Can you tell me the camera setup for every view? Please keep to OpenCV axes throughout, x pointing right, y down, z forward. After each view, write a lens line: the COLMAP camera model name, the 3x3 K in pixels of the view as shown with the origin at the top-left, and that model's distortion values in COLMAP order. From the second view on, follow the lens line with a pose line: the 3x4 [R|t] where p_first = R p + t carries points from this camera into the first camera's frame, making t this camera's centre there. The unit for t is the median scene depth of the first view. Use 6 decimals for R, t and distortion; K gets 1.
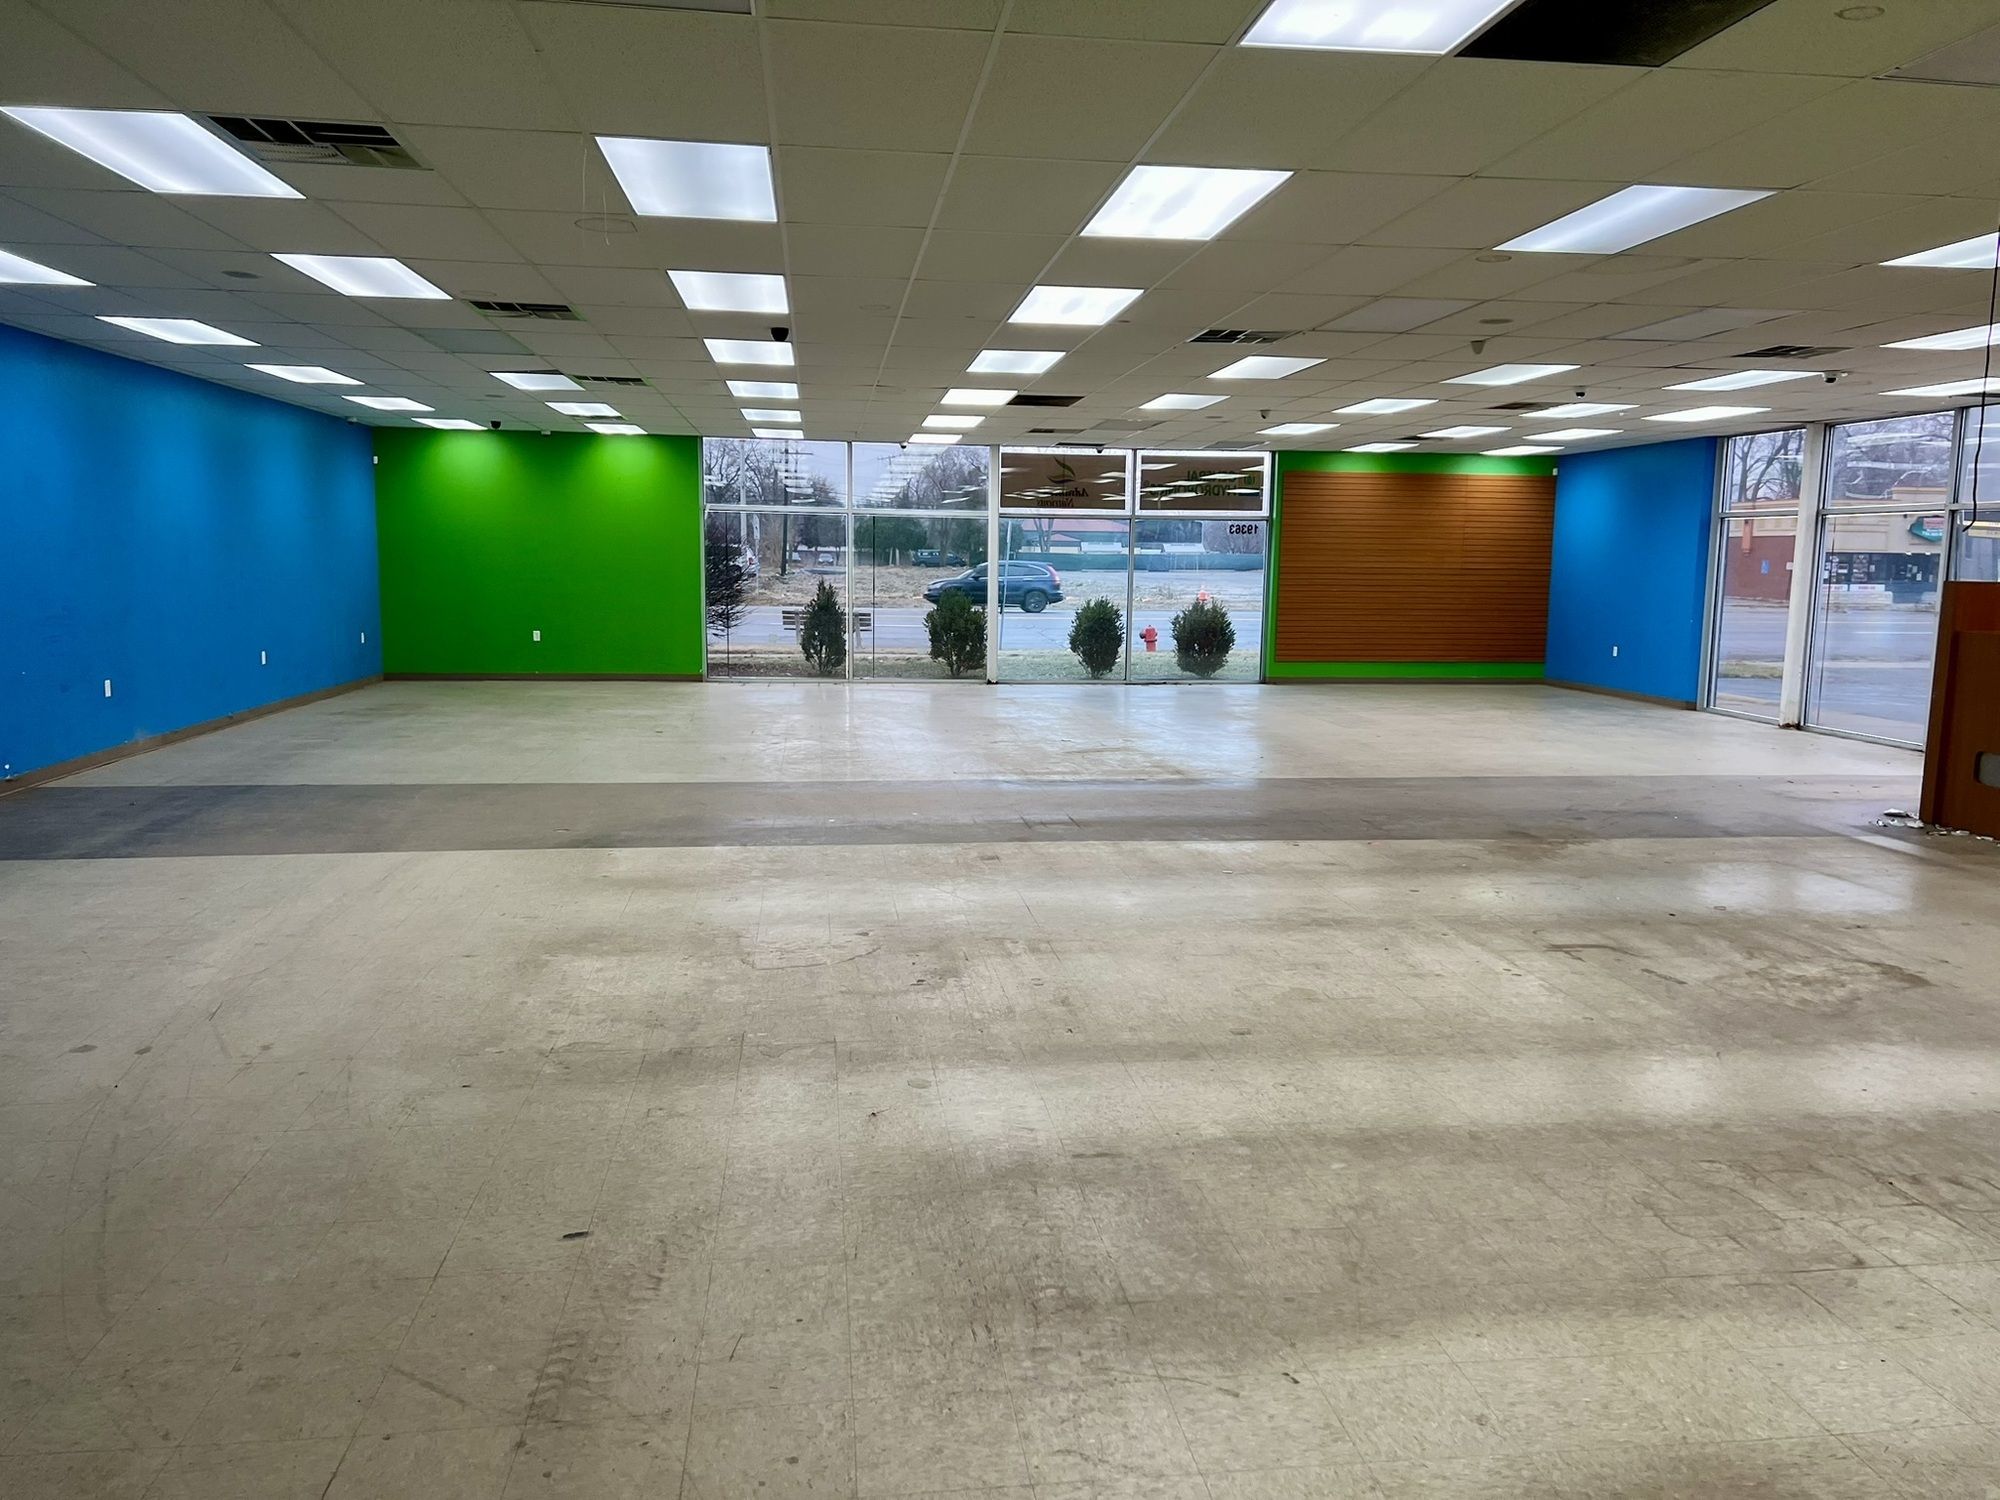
lens RADIAL K [[1476.0, 0, 1009.1], [0, 1476.0, 740.5], [0, 0, 1]] dist [0.096618, -0.124424]
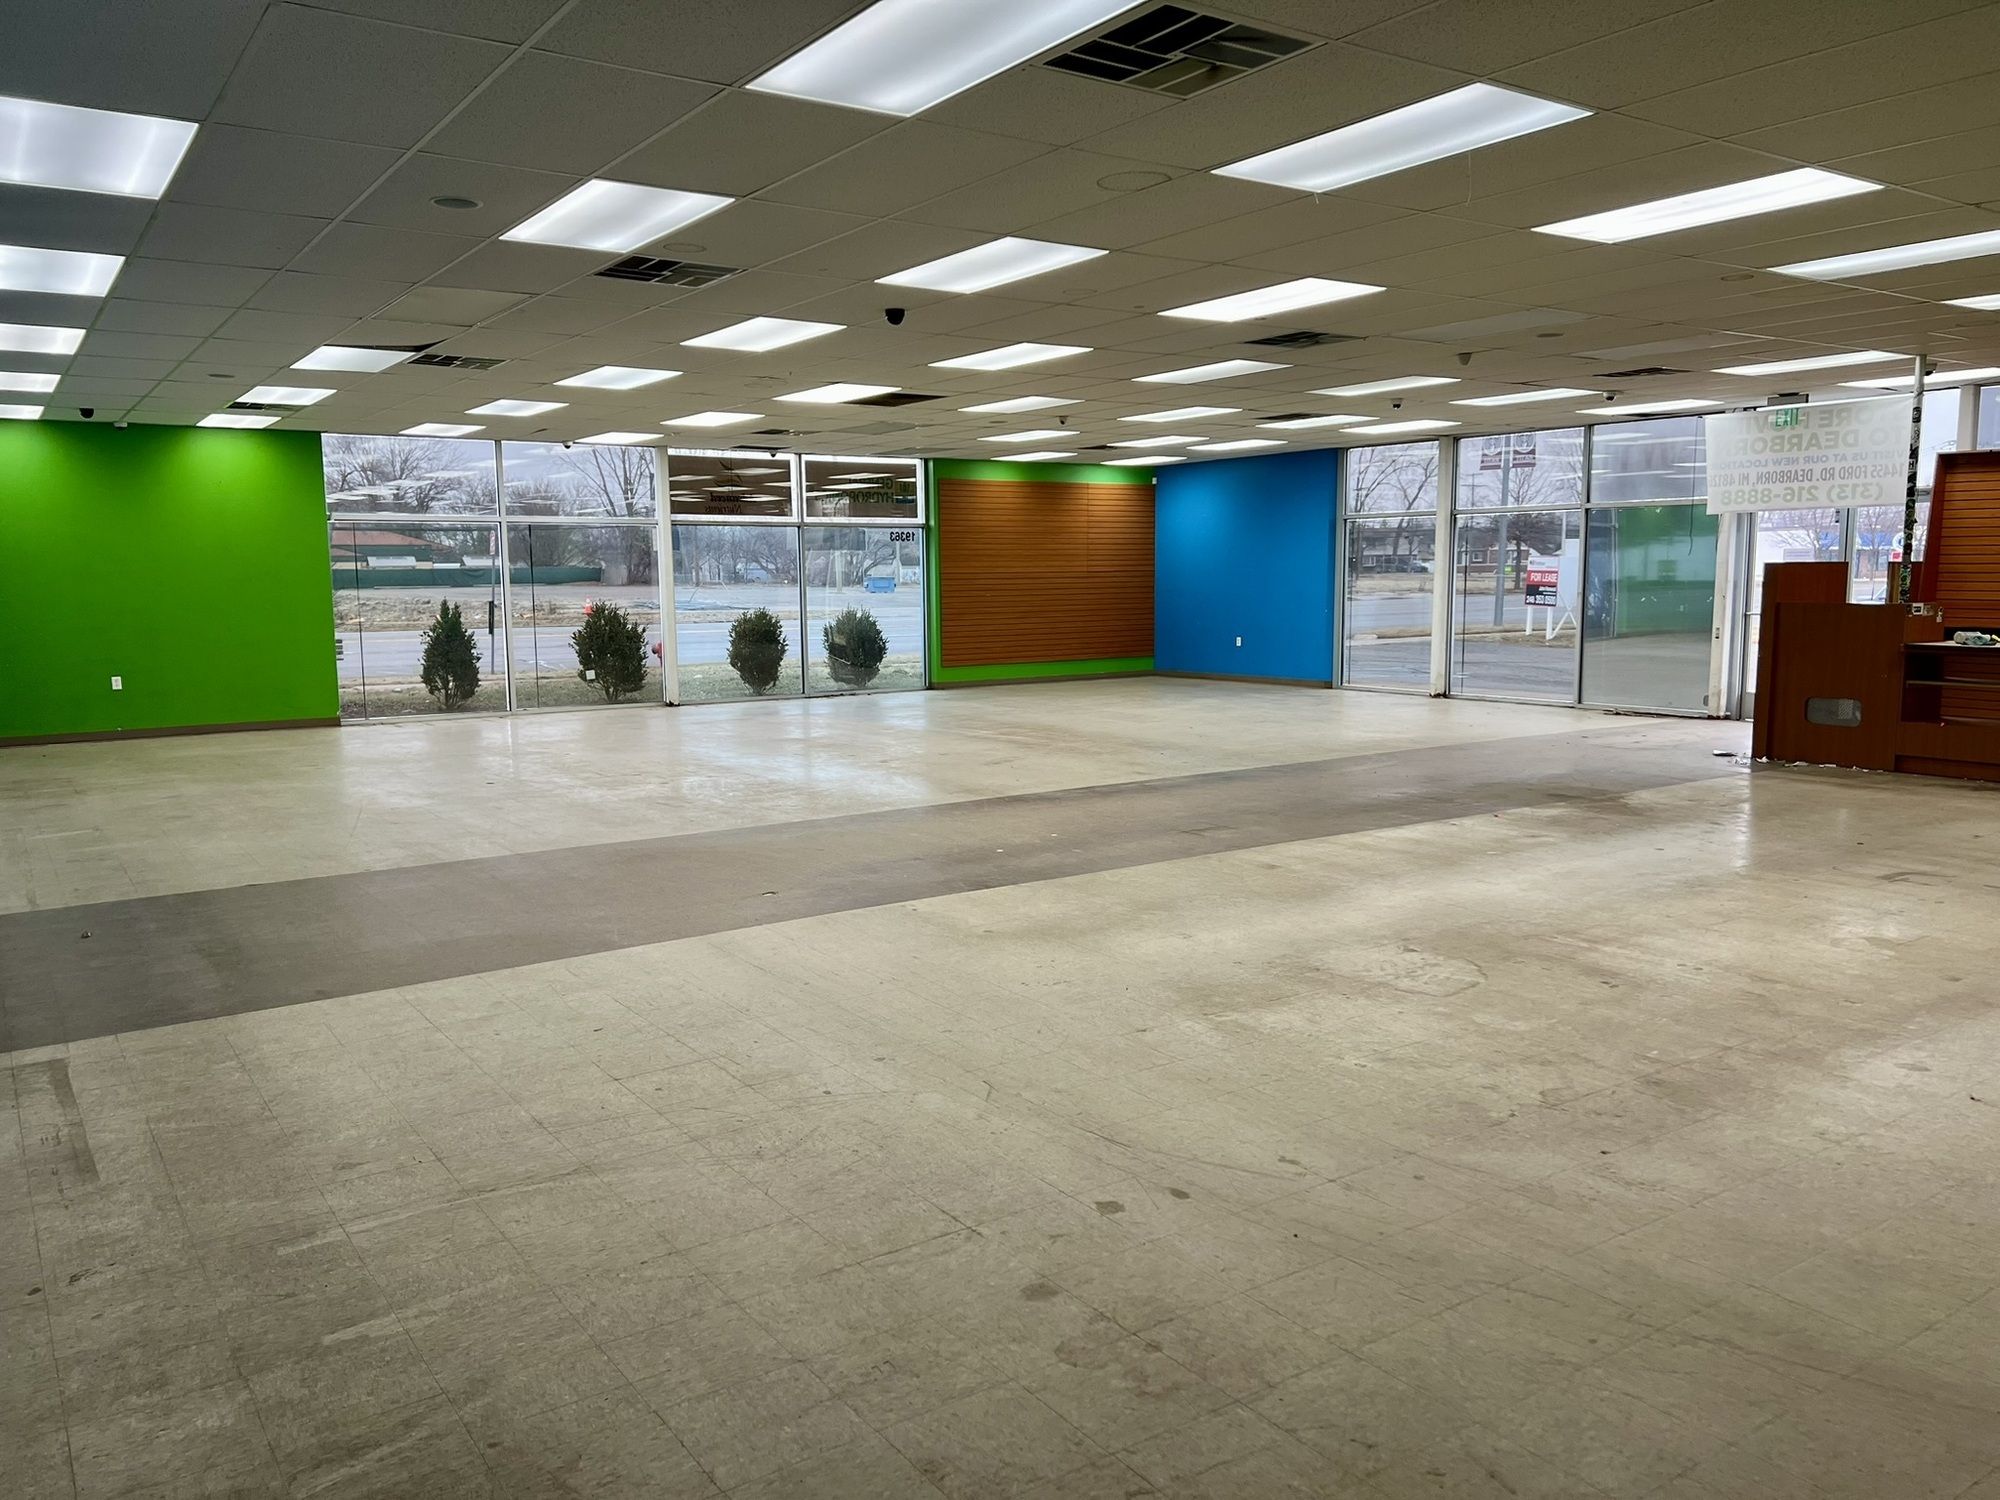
lens RADIAL K [[1476.0, 0, 1009.1], [0, 1476.0, 740.5], [0, 0, 1]] dist [0.096618, -0.124424]
pose [[0.893734, -0.075146, 0.442259, -0.240636], [0.078382, 0.996863, 0.010982, -0.011056], [-0.441697, 0.024850, 0.896820, 0.081949]]
